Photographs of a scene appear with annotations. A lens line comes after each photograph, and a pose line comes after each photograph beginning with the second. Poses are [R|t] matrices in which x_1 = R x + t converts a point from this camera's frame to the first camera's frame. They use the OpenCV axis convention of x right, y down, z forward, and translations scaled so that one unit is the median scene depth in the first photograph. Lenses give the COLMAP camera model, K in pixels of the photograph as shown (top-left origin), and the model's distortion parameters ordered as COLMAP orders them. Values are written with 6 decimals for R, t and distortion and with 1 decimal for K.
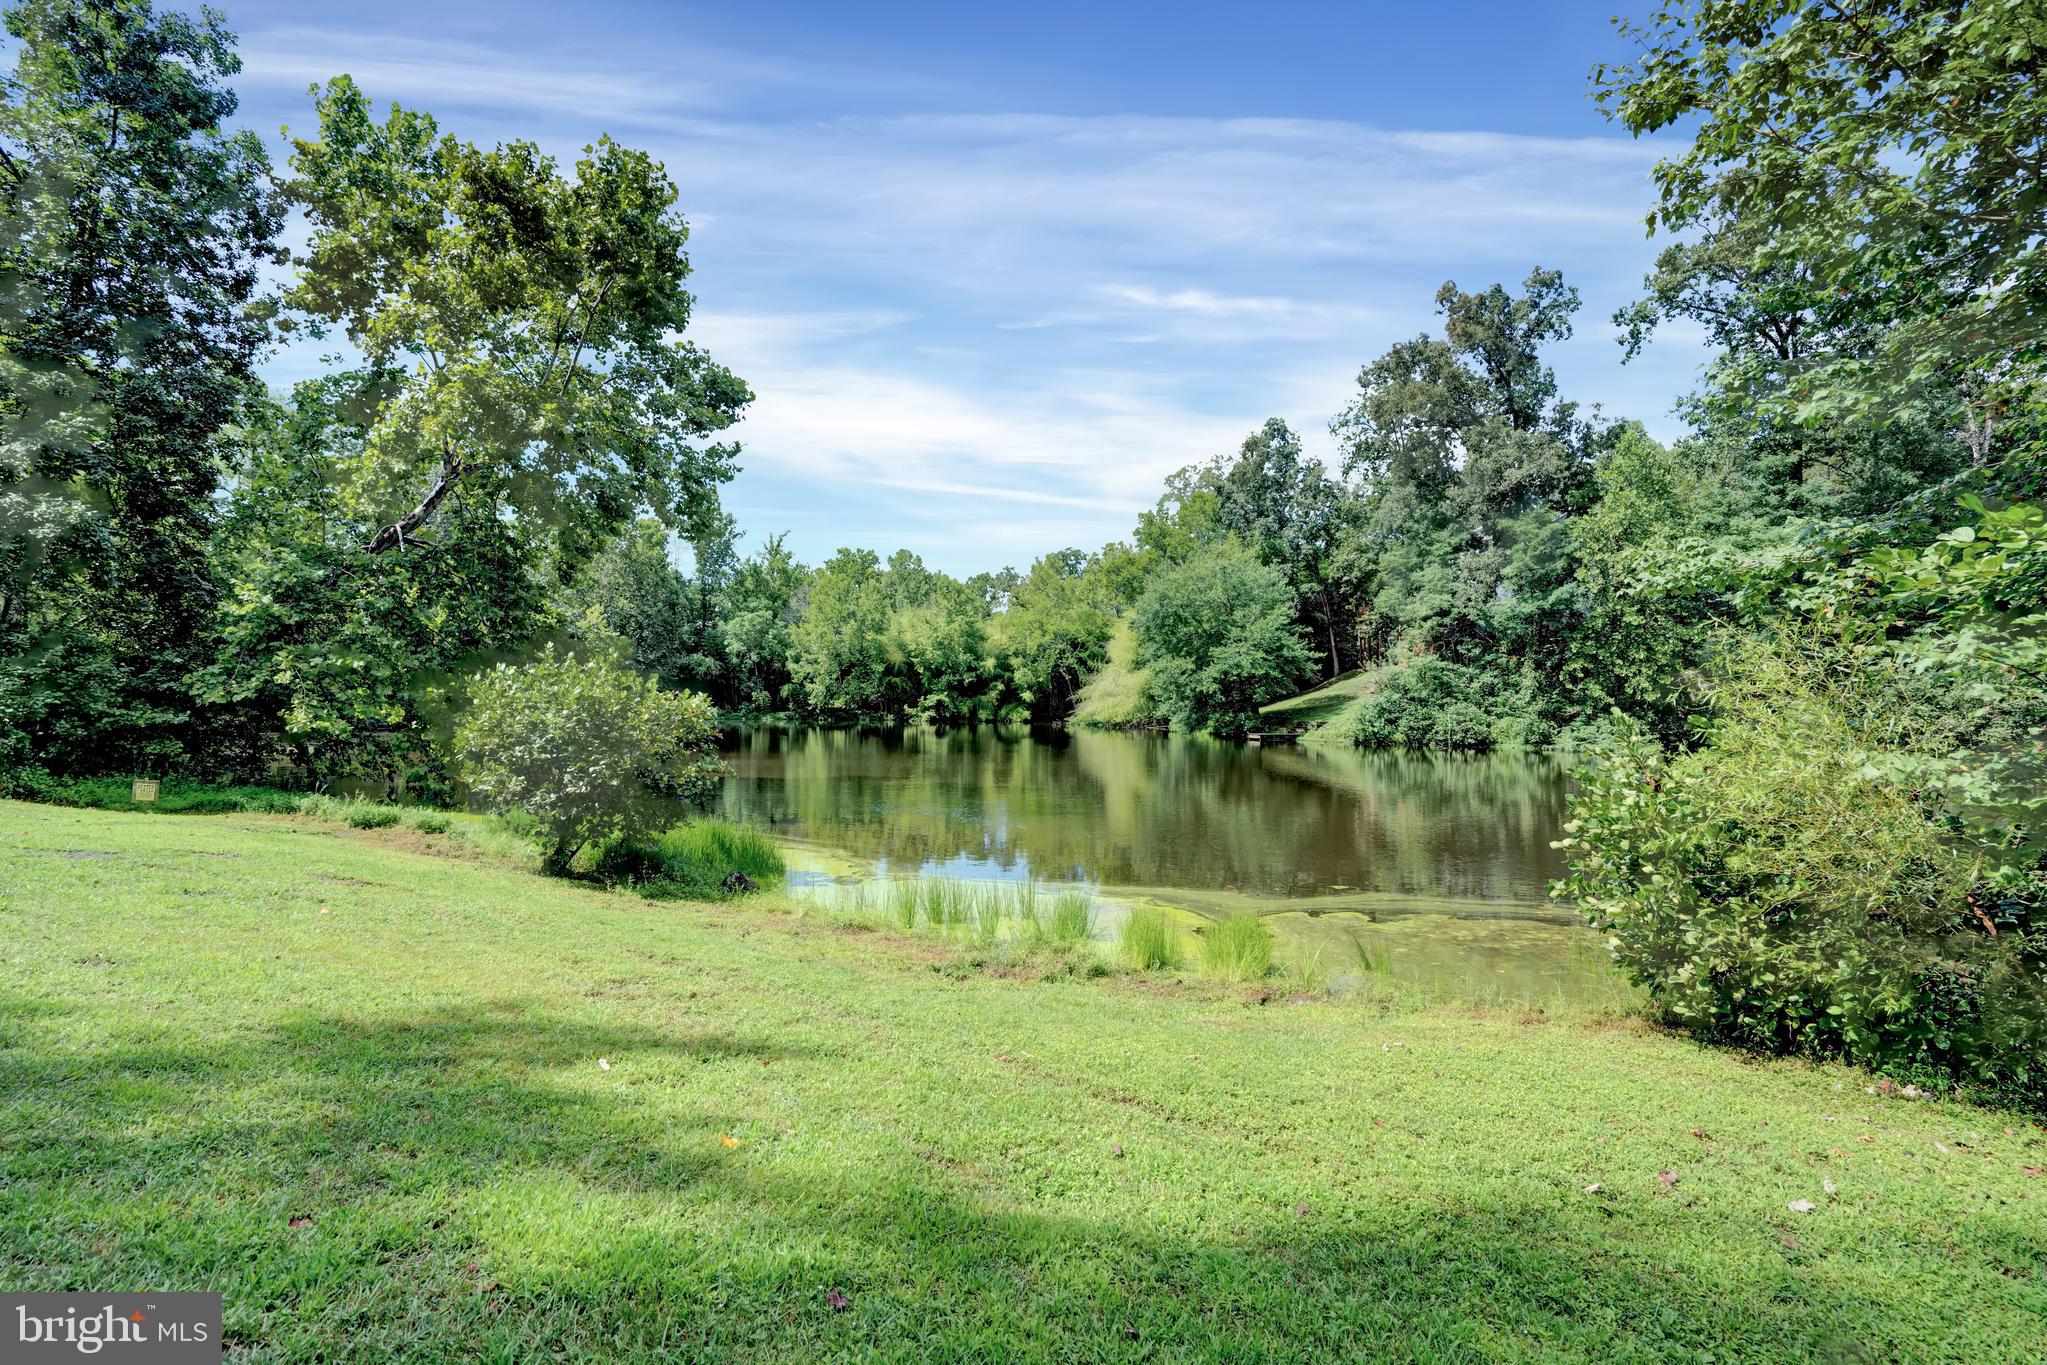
lens RADIAL K [[950.9, 0, 1024.8], [0, 950.9, 696.1], [0, 0, 1]] dist [-0.027176, 0.004292]
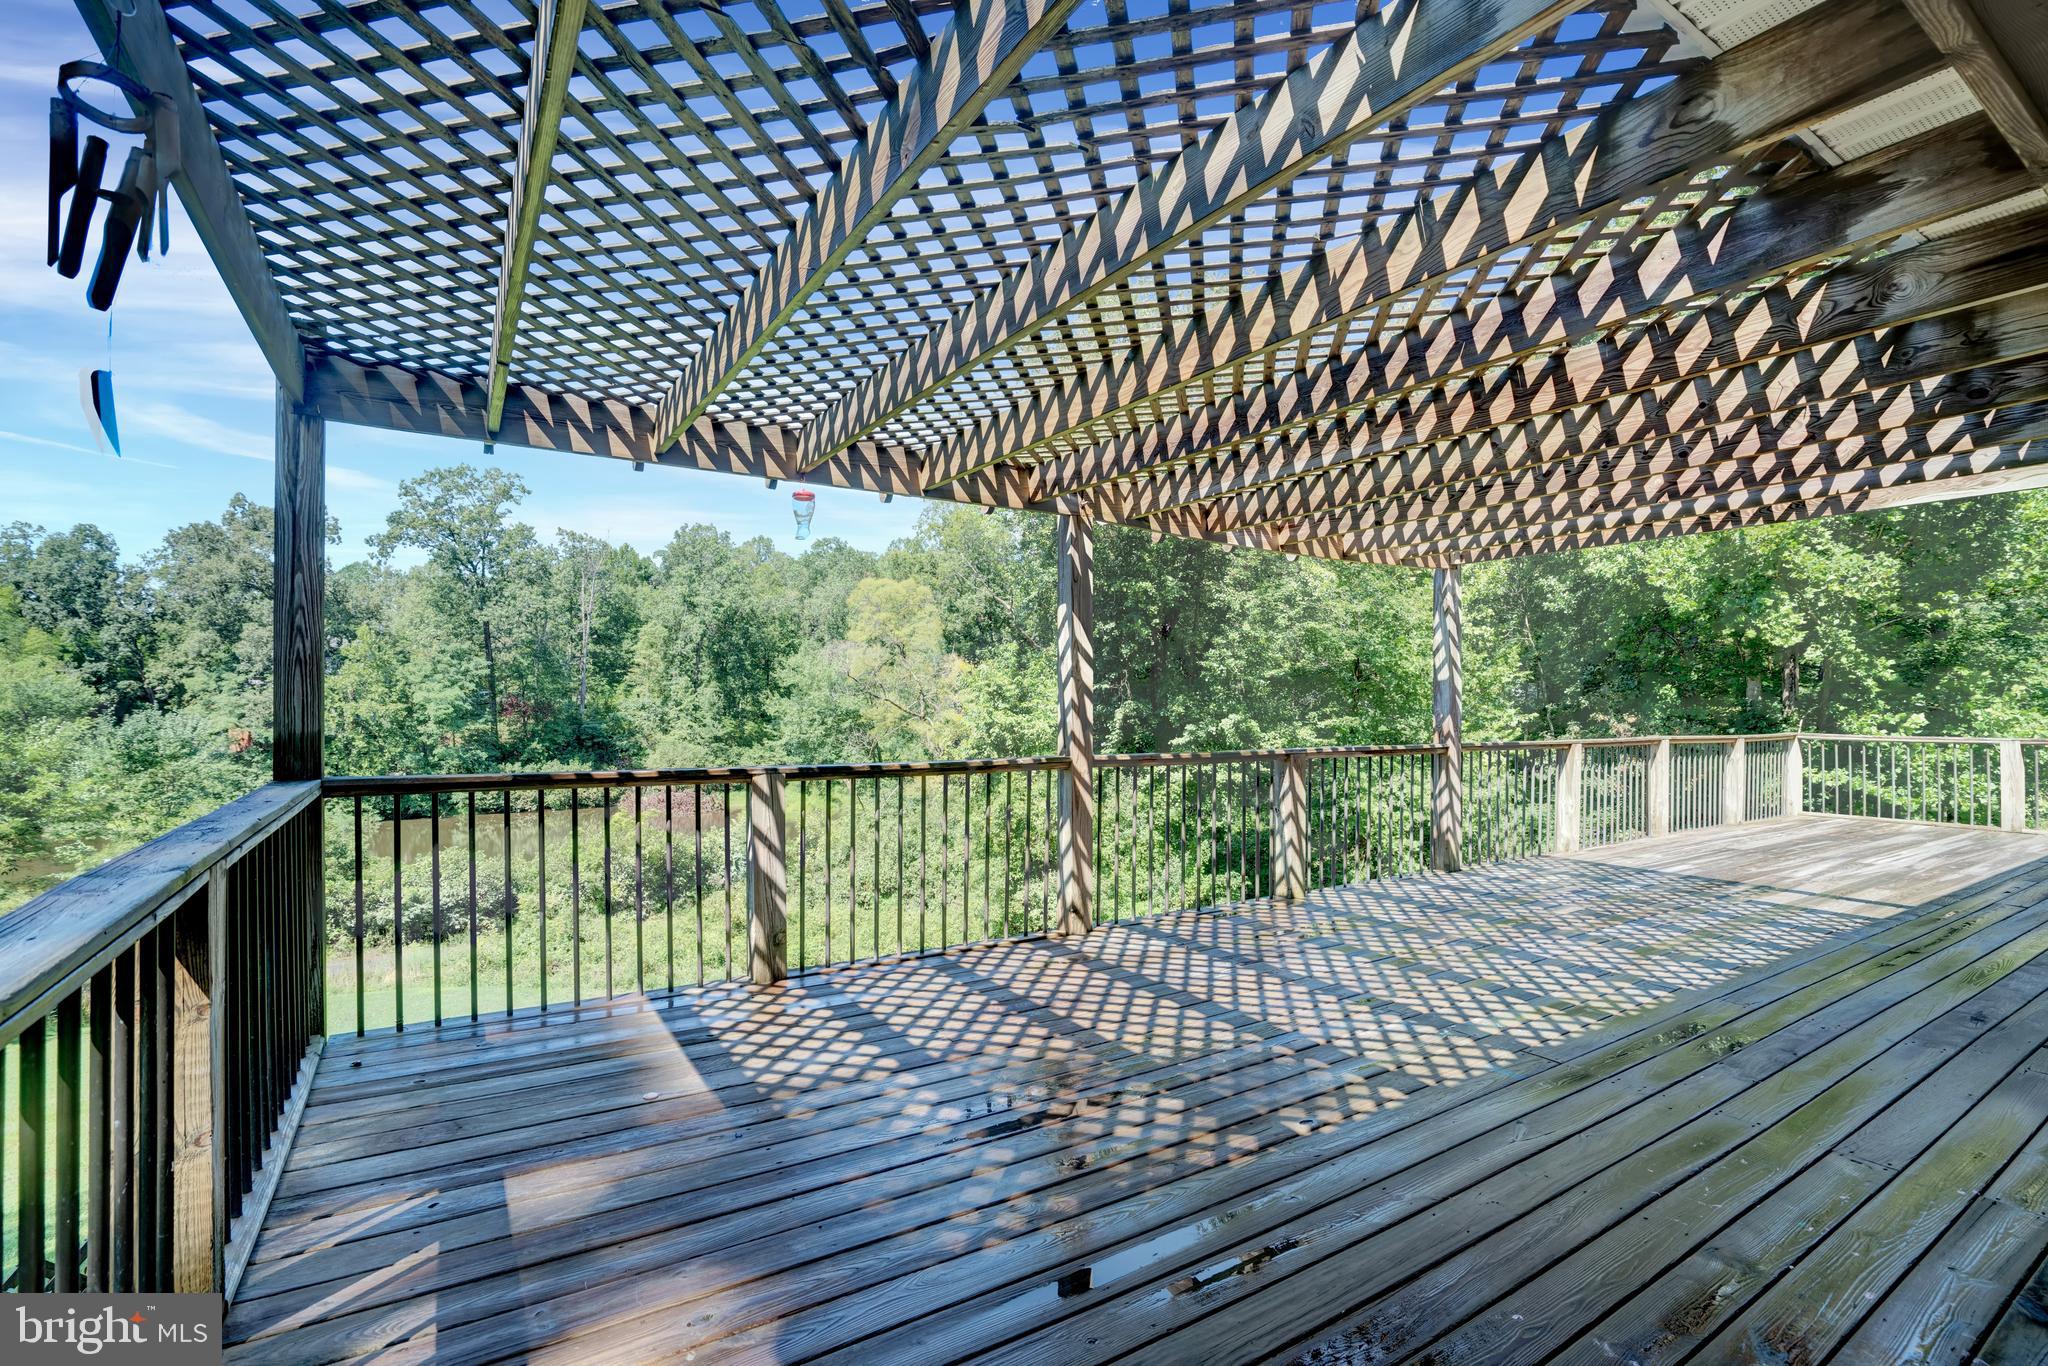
lens RADIAL K [[951.4, 0, 1027.3], [0, 951.4, 694.4], [0, 0, 1]] dist [-0.027176, 0.004292]
pose [[0.529406, 0.001424, 0.848367, -0.076483], [0.004671, 0.999979, -0.004594, -0.092304], [-0.848356, 0.006395, 0.529388, -0.510324]]
